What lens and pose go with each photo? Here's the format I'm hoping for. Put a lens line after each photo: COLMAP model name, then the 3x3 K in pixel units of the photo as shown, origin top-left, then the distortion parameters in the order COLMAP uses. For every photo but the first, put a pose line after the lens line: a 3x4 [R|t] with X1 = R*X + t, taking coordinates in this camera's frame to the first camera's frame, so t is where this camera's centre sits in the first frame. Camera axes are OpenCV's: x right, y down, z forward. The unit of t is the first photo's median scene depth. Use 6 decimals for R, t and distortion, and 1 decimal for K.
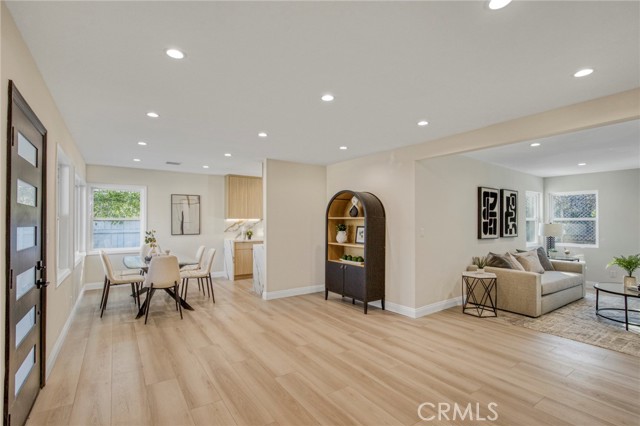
lens RADIAL K [[304.5, 0, 323.0], [0, 304.5, 214.7], [0, 0, 1]] dist [-0.021357, 0.001980]
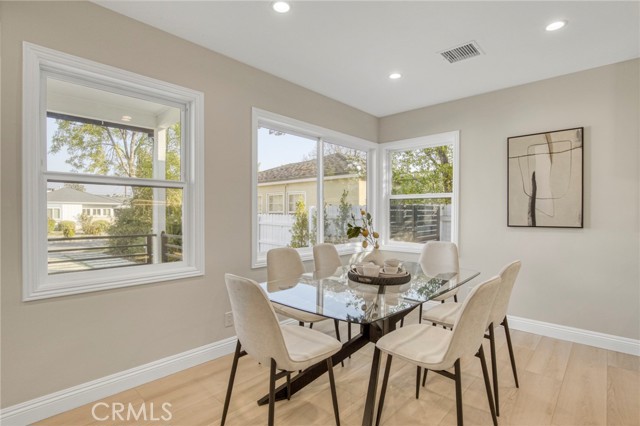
lens RADIAL K [[323.8, 0, 320.4], [0, 323.8, 212.0], [0, 0, 1]] dist [-0.002290, -0.000379]
pose [[0.248763, 0.001455, -0.968563, -0.096632], [0.022993, 0.999708, 0.007407, 0.034419], [0.968292, -0.024113, 0.248657, 0.594184]]
